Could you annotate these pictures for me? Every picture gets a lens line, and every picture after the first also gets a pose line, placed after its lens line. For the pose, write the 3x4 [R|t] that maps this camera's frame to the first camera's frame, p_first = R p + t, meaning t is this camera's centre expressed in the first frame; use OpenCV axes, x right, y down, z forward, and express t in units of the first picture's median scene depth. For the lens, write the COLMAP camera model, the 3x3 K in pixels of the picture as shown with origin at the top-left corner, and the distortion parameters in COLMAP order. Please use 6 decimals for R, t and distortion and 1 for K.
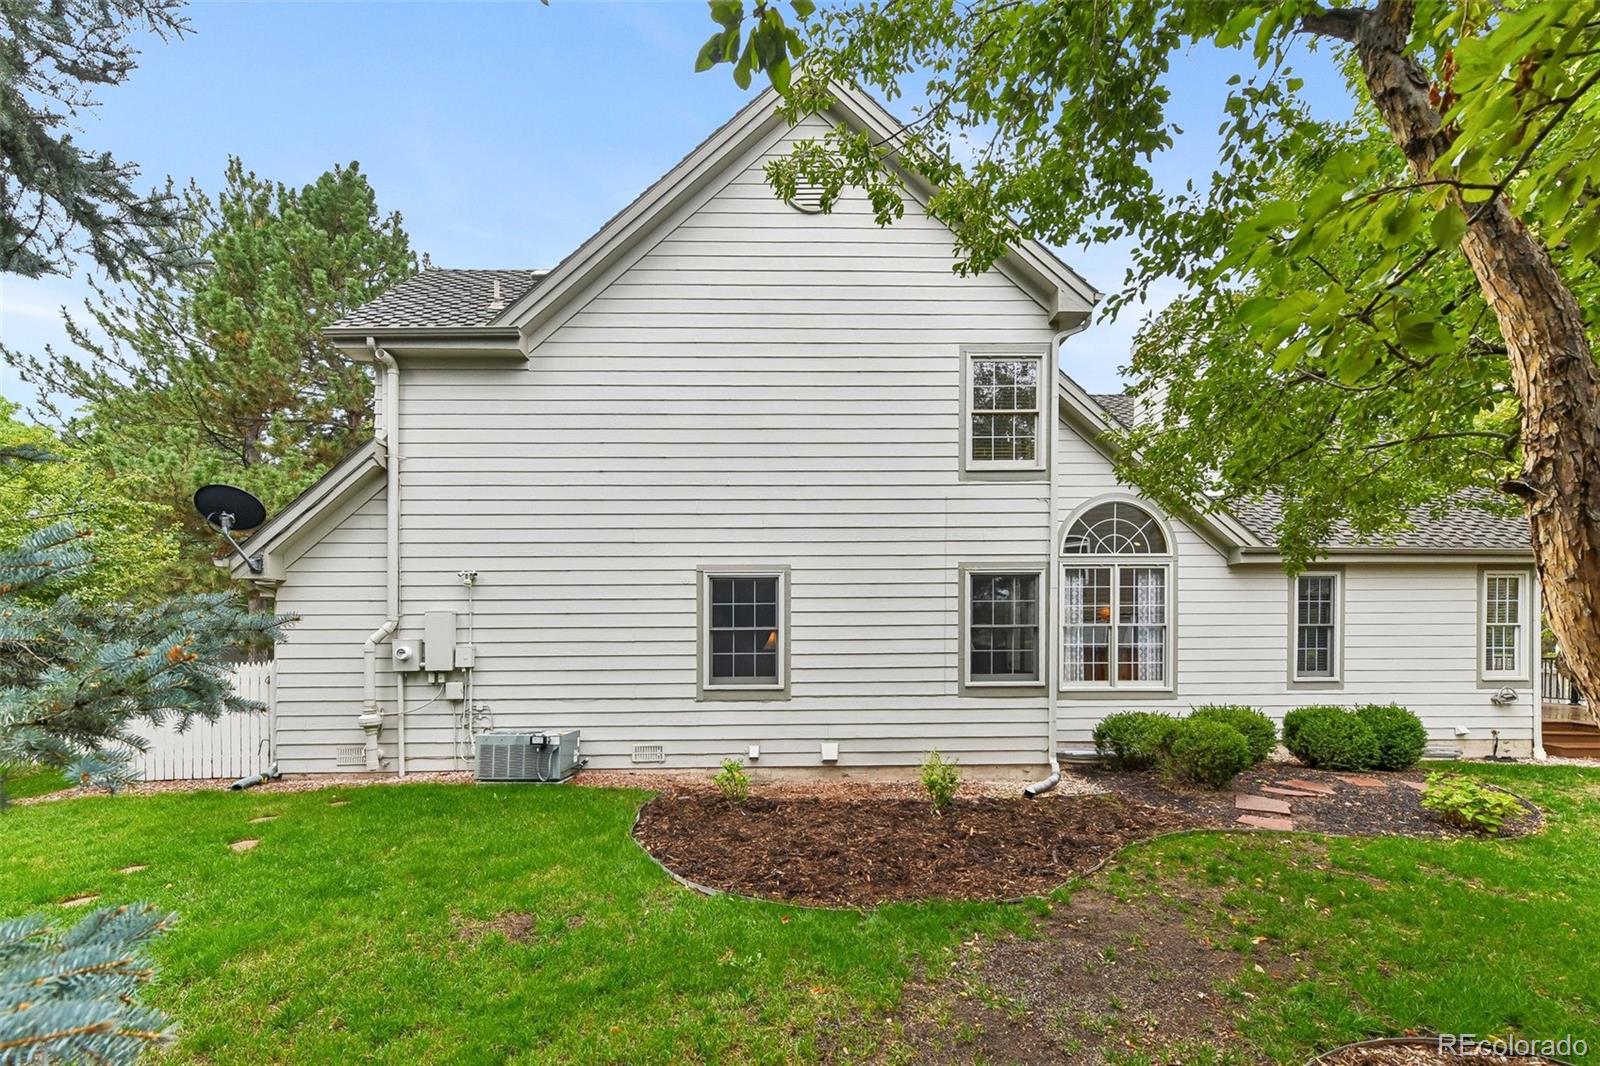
lens RADIAL K [[653.0, 0, 810.3], [0, 653.0, 646.8], [0, 0, 1]] dist [0.003476, 0.000332]
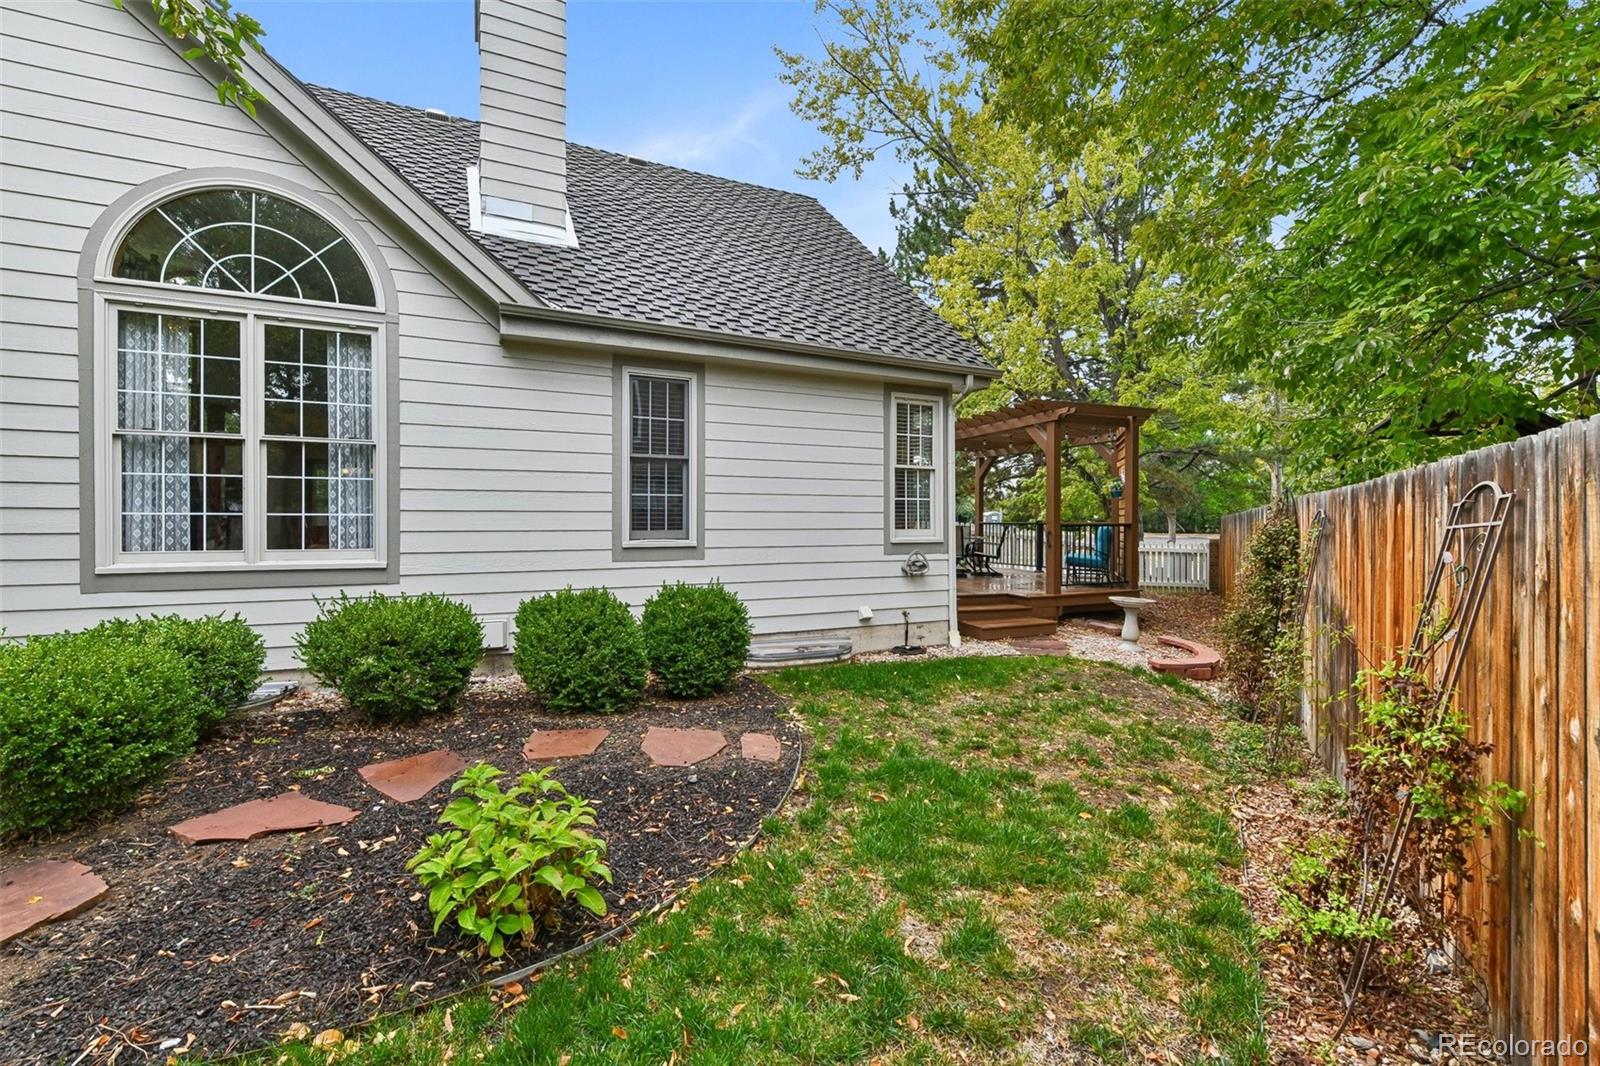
lens RADIAL K [[726.4, 0, 808.8], [0, 726.4, 518.0], [0, 0, 1]] dist [-0.002834, -0.000228]
pose [[0.902703, 0.005967, 0.430223, 0.607106], [-0.003839, 0.999976, -0.005814, 0.029270], [-0.430248, 0.003596, 0.902704, 0.319232]]
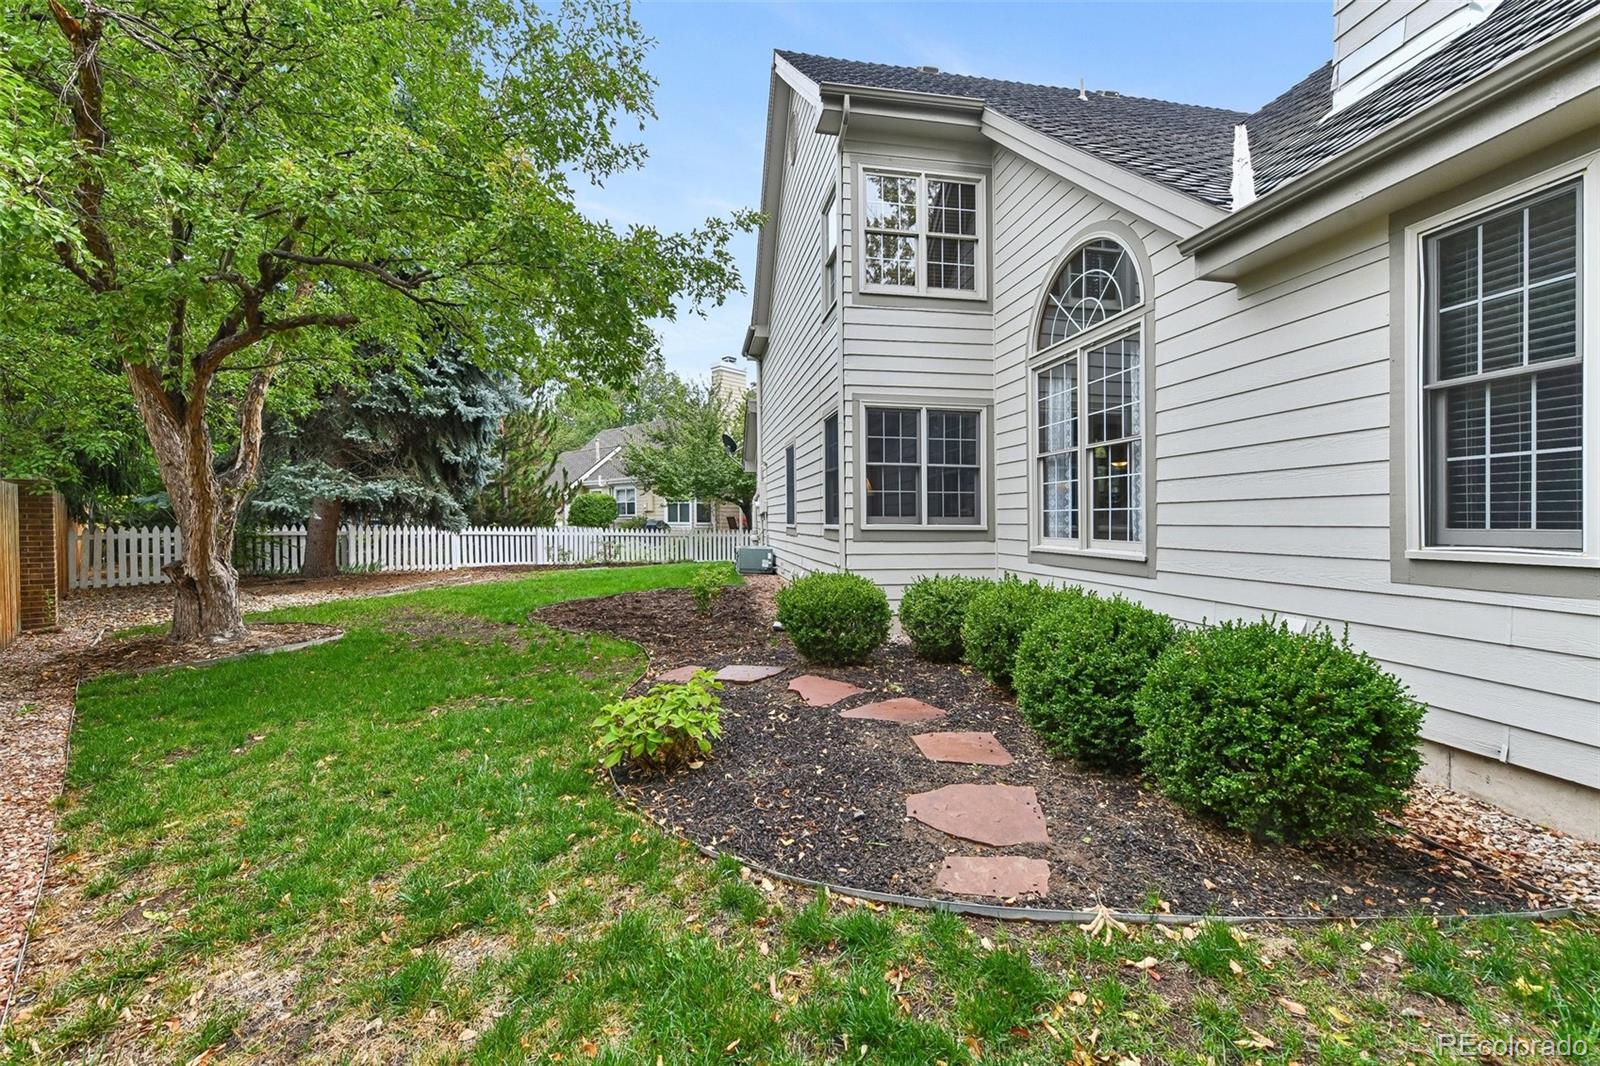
lens RADIAL K [[653.0, 0, 804.6], [0, 653.0, 531.0], [0, 0, 1]] dist [0.003476, 0.000332]
pose [[0.141762, 0.018786, -0.989723, 1.029363], [-0.003115, 0.999823, 0.018532, 0.034097], [0.989896, 0.000456, 0.141795, 0.650438]]
